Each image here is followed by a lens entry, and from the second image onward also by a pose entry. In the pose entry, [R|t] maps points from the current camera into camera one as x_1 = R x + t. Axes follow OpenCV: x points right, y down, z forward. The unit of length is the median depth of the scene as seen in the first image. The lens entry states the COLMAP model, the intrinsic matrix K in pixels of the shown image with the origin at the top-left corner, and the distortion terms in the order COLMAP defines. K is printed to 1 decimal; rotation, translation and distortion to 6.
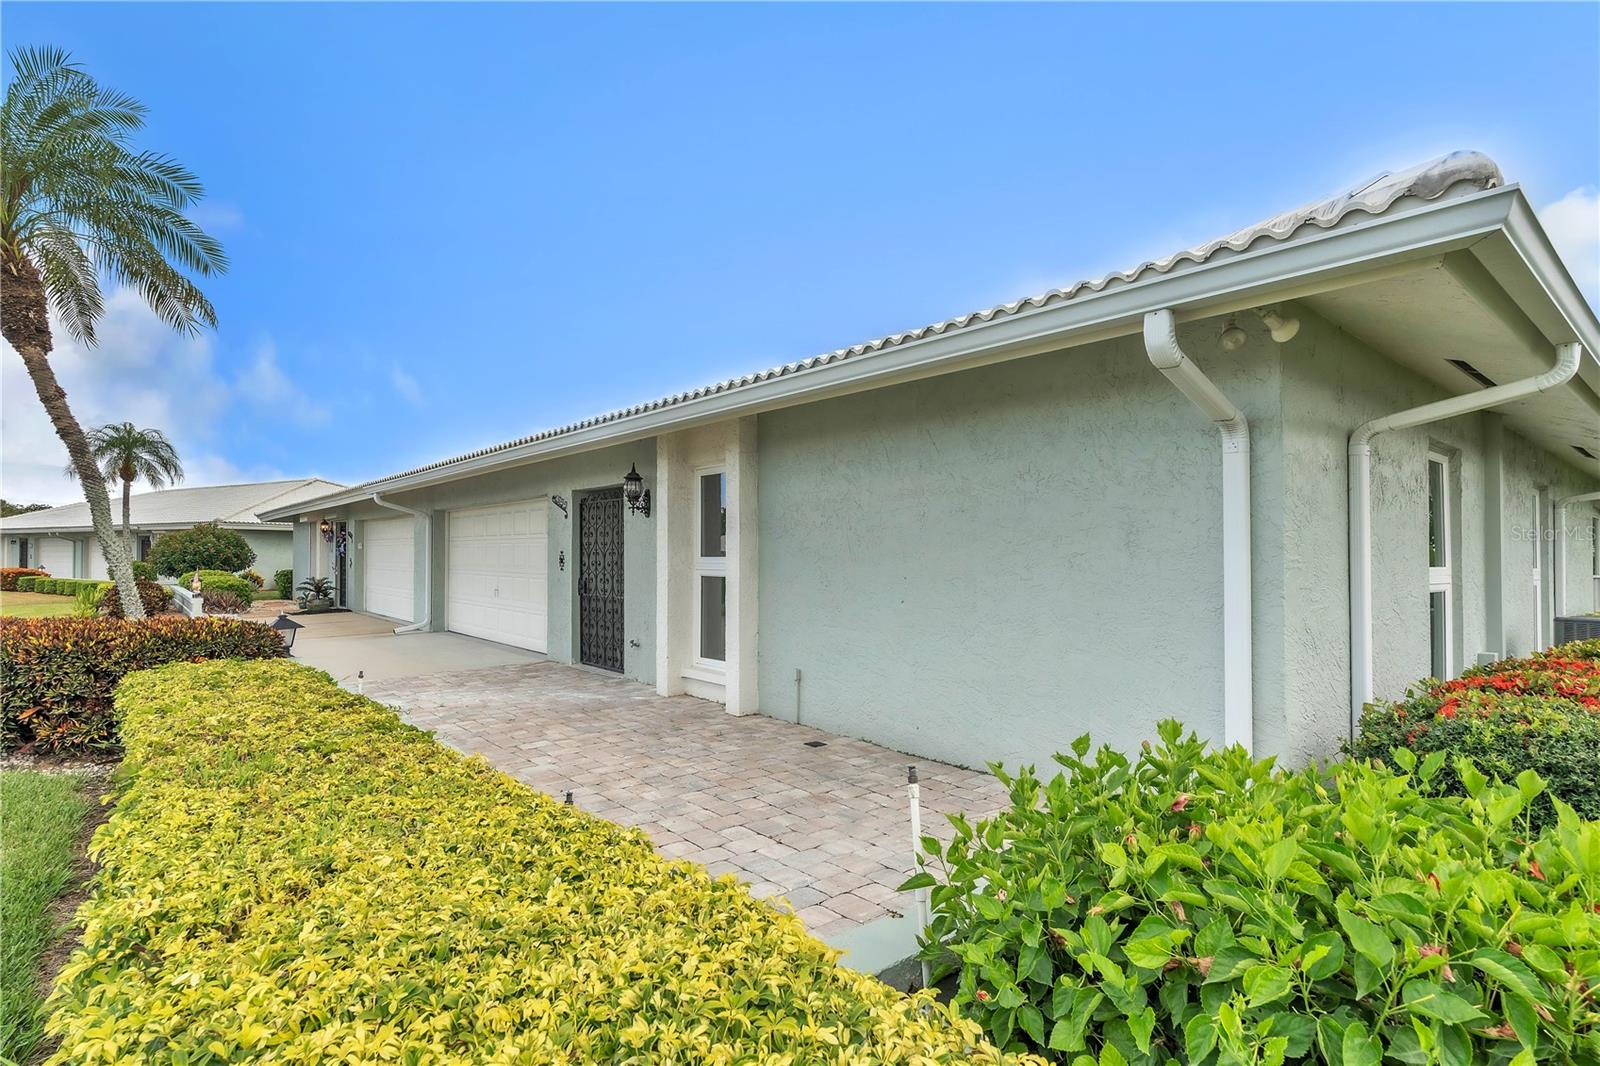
lens RADIAL K [[791.5, 0, 800.0], [0, 791.5, 533.0], [0, 0, 1]] dist [0.000234, 0.000025]
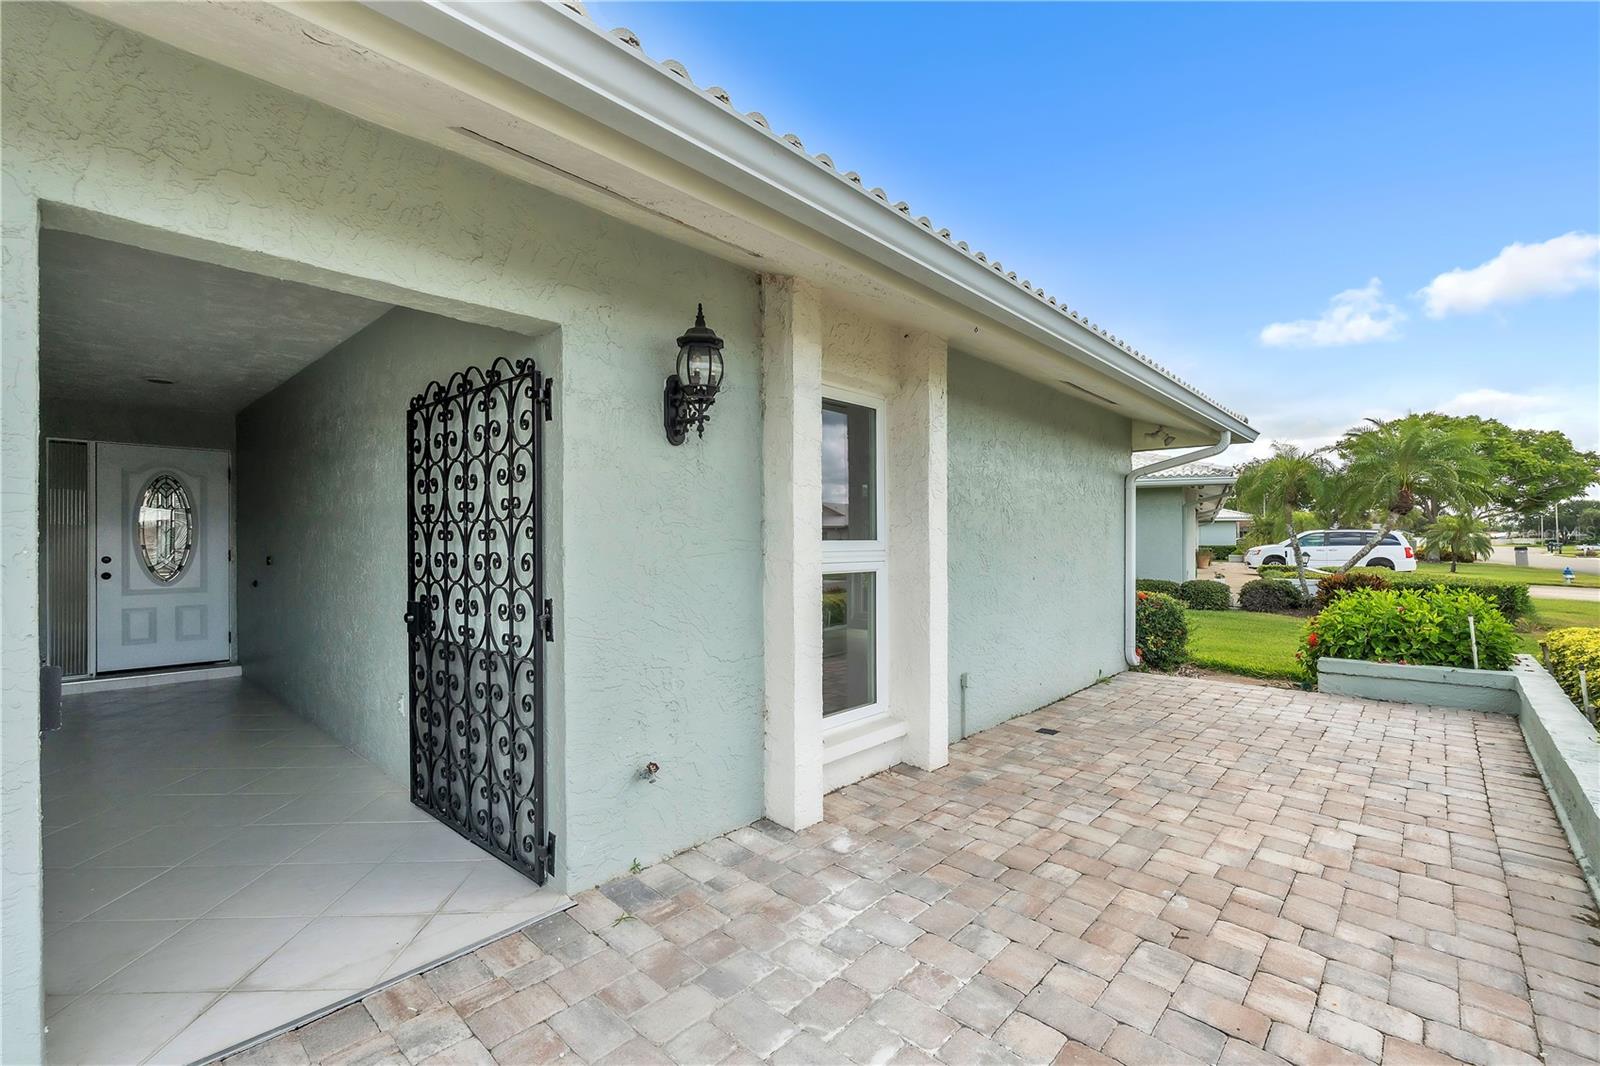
lens RADIAL K [[691.0, 0, 772.3], [0, 691.0, 550.5], [0, 0, 1]] dist [-0.000976, 0.000015]
pose [[-0.087077, -0.001267, 0.996201, -0.587460], [-0.010471, 0.999945, 0.000356, 0.035804], [-0.996147, -0.010400, -0.087085, 1.043799]]
